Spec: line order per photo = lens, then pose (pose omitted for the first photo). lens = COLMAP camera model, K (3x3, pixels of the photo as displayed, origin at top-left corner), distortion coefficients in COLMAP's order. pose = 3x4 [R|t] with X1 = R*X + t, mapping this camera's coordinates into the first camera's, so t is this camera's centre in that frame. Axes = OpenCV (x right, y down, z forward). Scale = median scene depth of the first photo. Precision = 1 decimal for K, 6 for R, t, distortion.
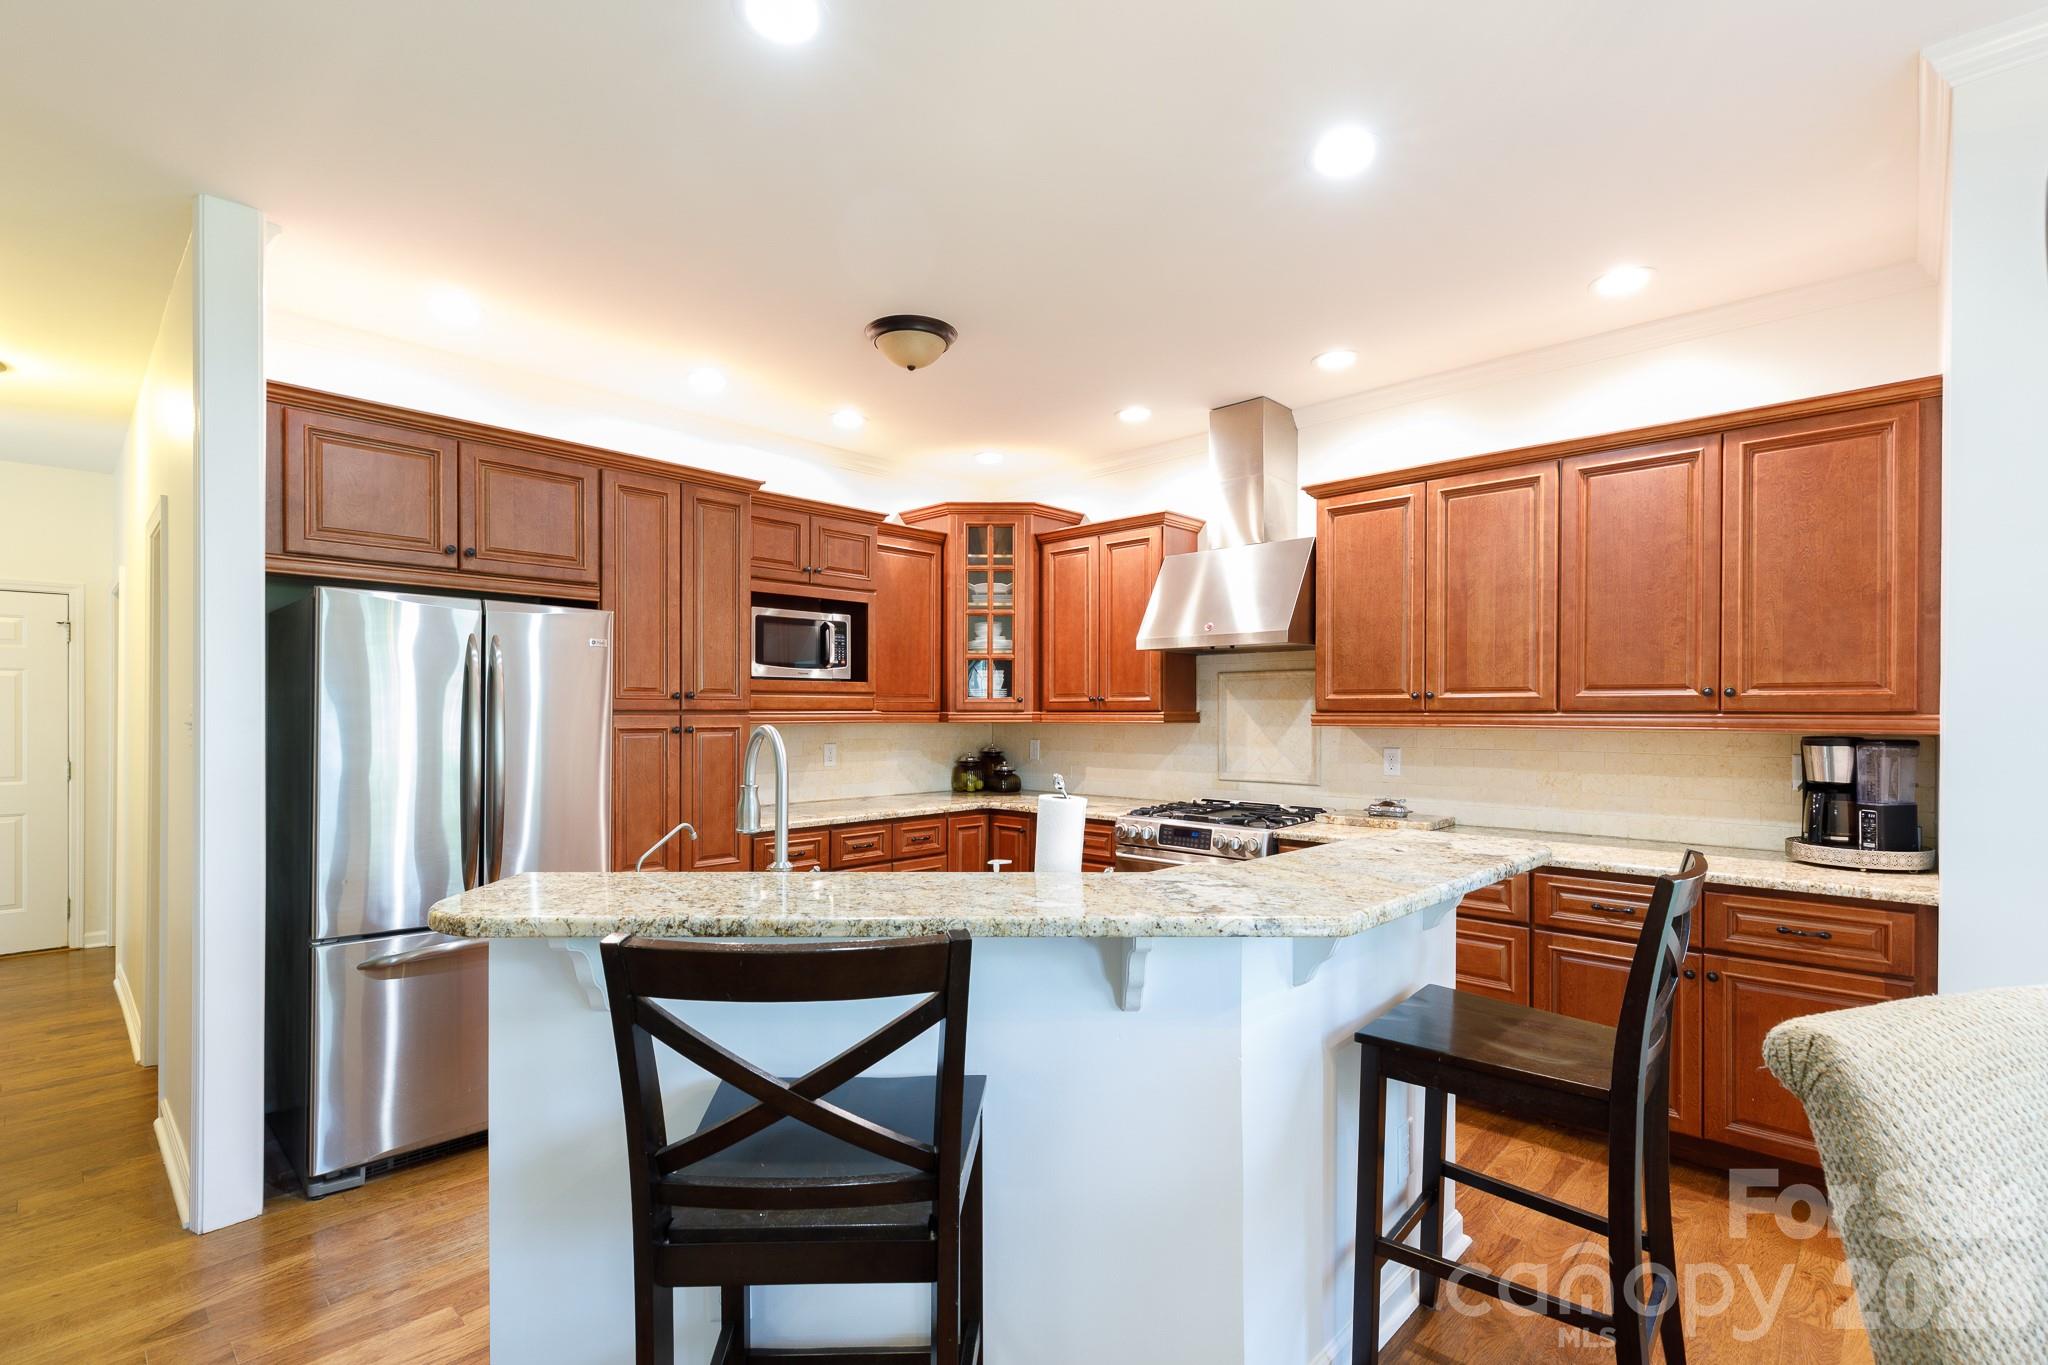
lens RADIAL K [[918.7, 0, 1020.5], [0, 918.7, 716.1], [0, 0, 1]] dist [0.003080, -0.000428]
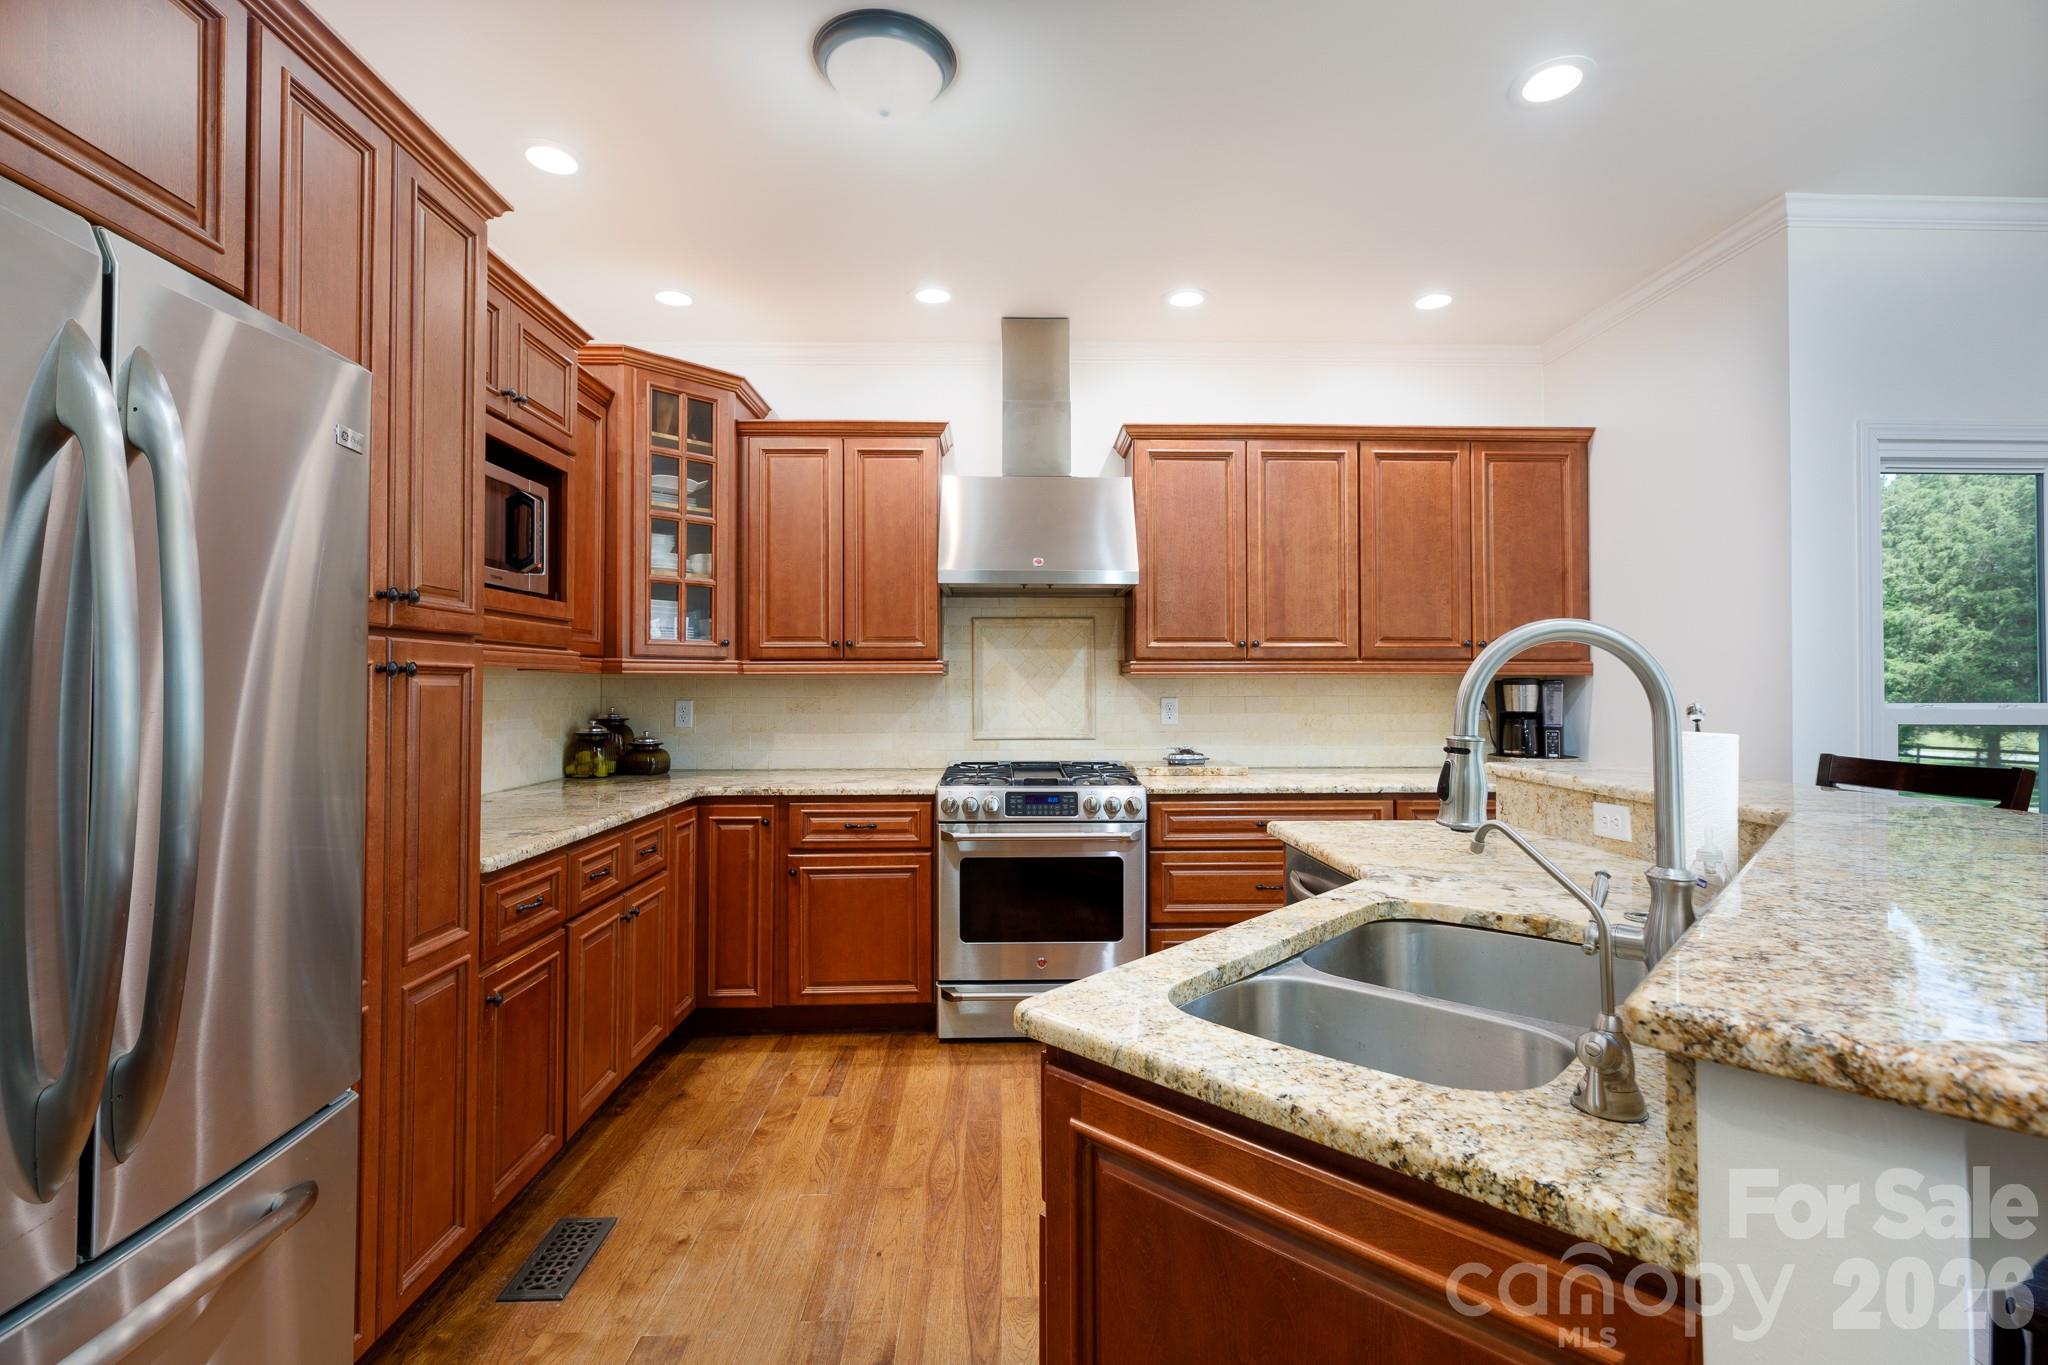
lens RADIAL K [[918.7, 0, 1020.0], [0, 918.7, 676.5], [0, 0, 1]] dist [0.003080, -0.000428]
pose [[0.709444, 0.006121, 0.704735, -0.426854], [0.005249, 0.999889, -0.013969, 0.024639], [-0.704742, 0.013610, 0.709333, 0.394654]]
